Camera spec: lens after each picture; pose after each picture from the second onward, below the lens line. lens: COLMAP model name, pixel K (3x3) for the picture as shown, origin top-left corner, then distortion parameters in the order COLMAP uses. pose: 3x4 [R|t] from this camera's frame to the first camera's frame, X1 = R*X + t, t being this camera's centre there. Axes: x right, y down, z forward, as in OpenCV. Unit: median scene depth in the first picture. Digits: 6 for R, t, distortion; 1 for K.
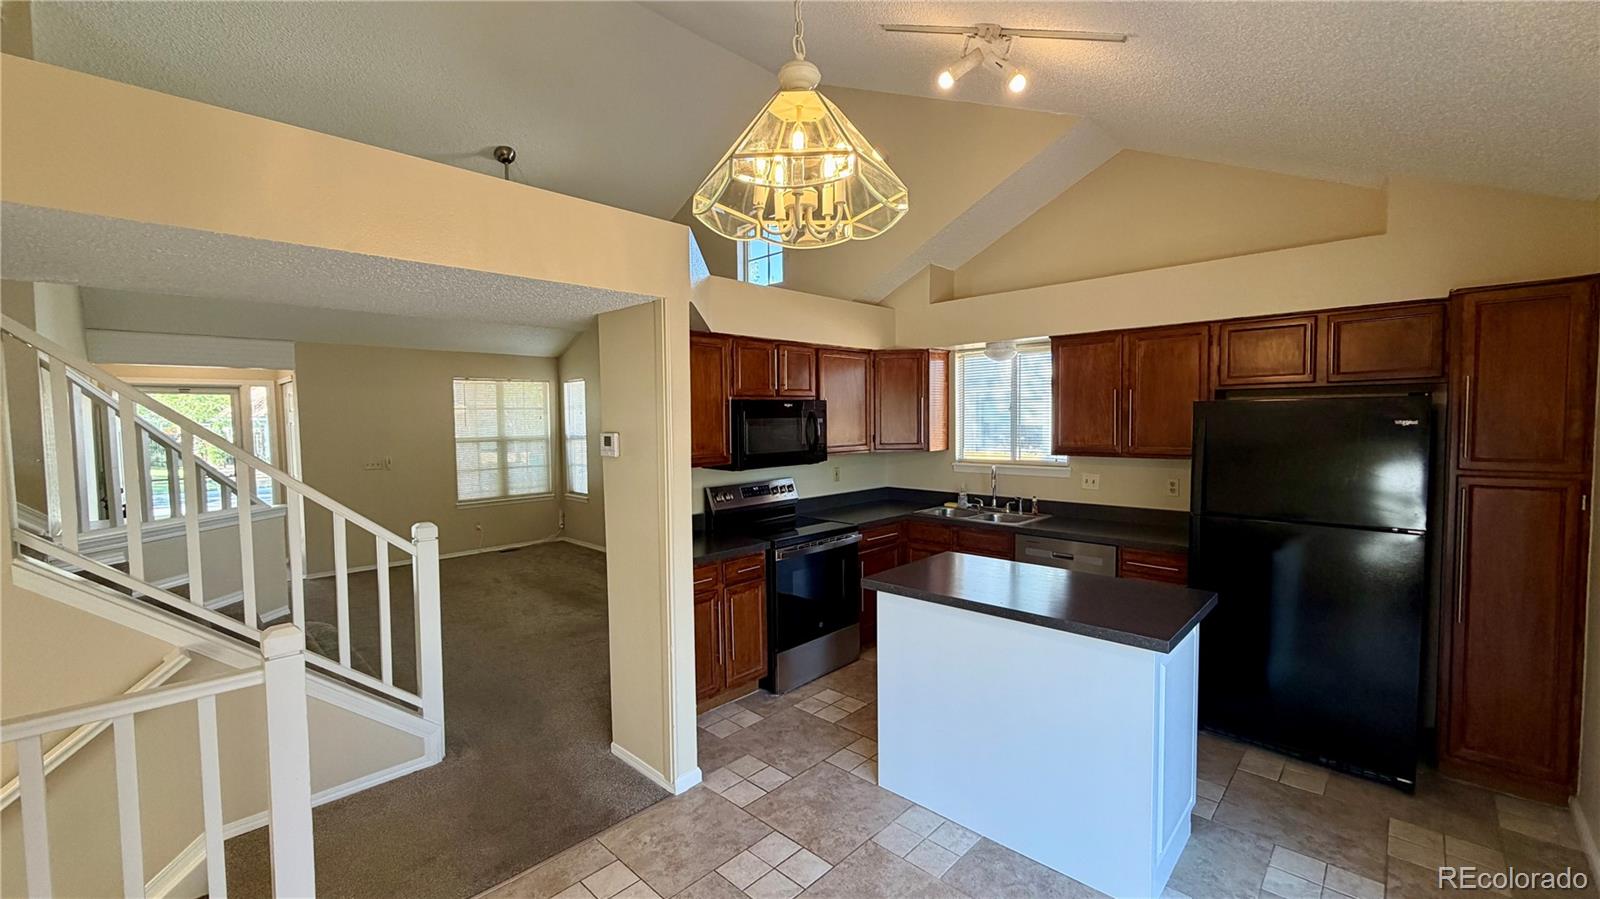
lens RADIAL K [[635.0, 0, 801.6], [0, 635.0, 444.8], [0, 0, 1]] dist [0.002600, -0.000075]
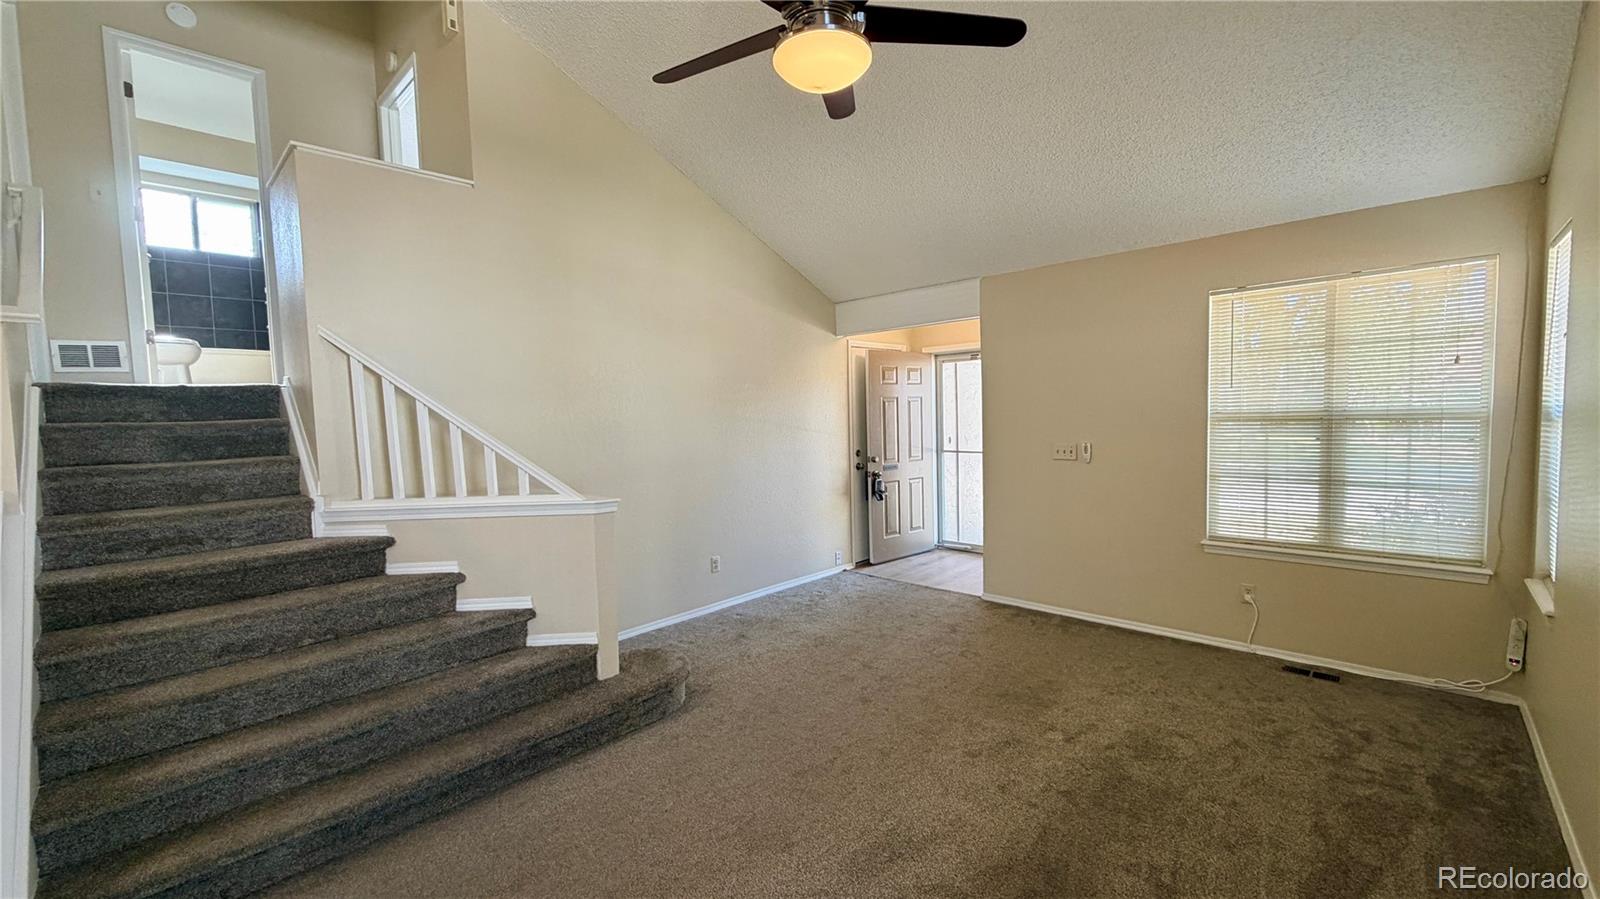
lens RADIAL K [[635.0, 0, 800.3], [0, 635.0, 450.1], [0, 0, 1]] dist [0.002600, -0.000075]
pose [[-0.003987, 0.067692, -0.997698, -0.036911], [-0.019752, 0.997506, 0.067758, -0.007141], [0.999797, 0.019977, -0.002640, 0.614318]]
